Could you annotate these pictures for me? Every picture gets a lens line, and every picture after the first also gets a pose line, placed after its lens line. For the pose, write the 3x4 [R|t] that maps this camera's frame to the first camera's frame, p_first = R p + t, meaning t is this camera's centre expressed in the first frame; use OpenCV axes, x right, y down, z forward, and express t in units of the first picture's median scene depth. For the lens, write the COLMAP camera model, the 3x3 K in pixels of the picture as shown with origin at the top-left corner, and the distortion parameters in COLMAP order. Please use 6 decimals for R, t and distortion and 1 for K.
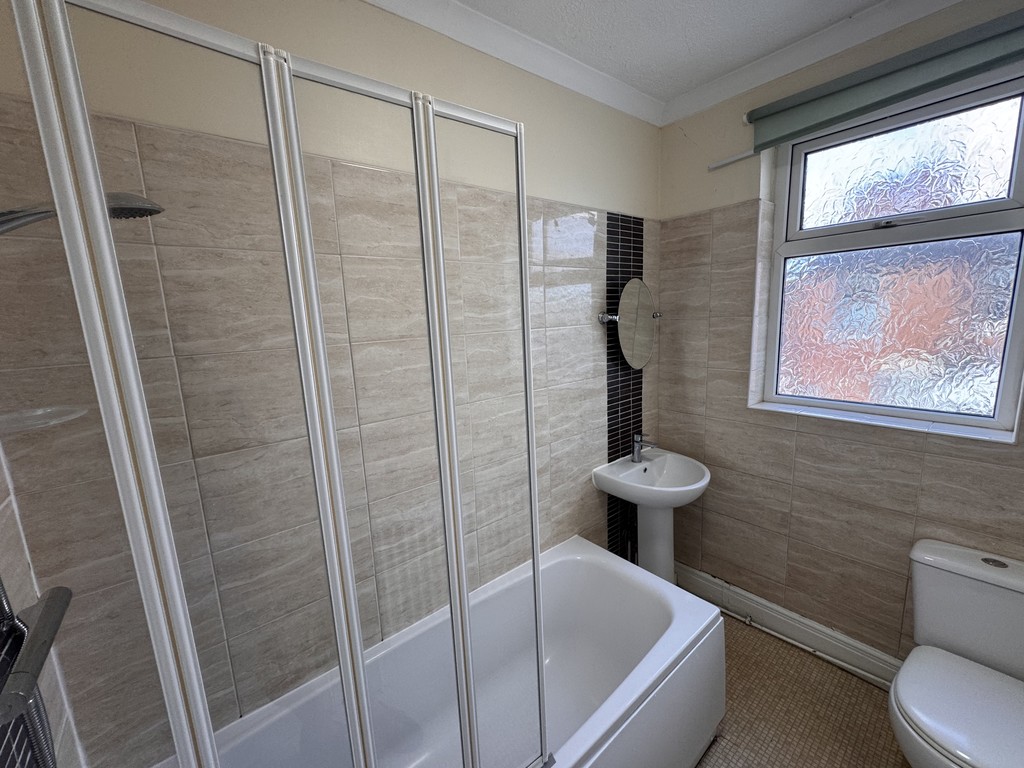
lens RADIAL K [[410.5, 0, 510.9], [0, 410.5, 384.3], [0, 0, 1]] dist [-0.002297, 0.000254]
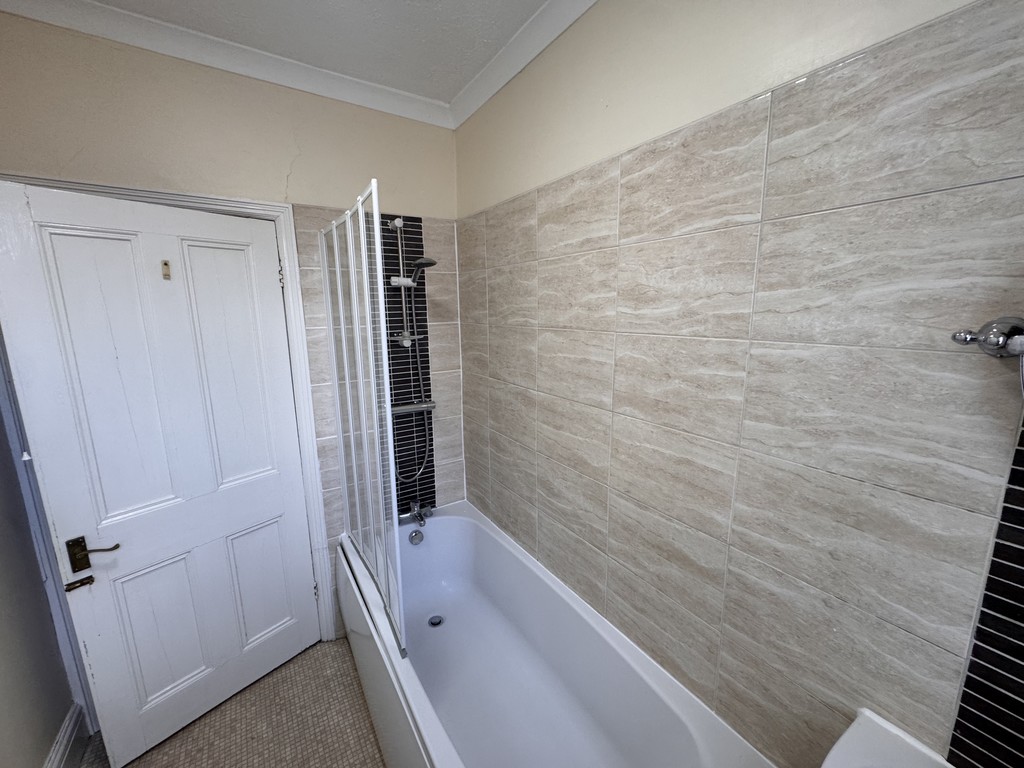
lens RADIAL K [[410.5, 0, 512.1], [0, 410.5, 384.0], [0, 0, 1]] dist [-0.002297, 0.000254]
pose [[-0.119939, 0.225608, -0.966807, 0.756943], [-0.154984, 0.957642, 0.242697, -0.190166], [0.980609, 0.178949, -0.079893, 0.863224]]
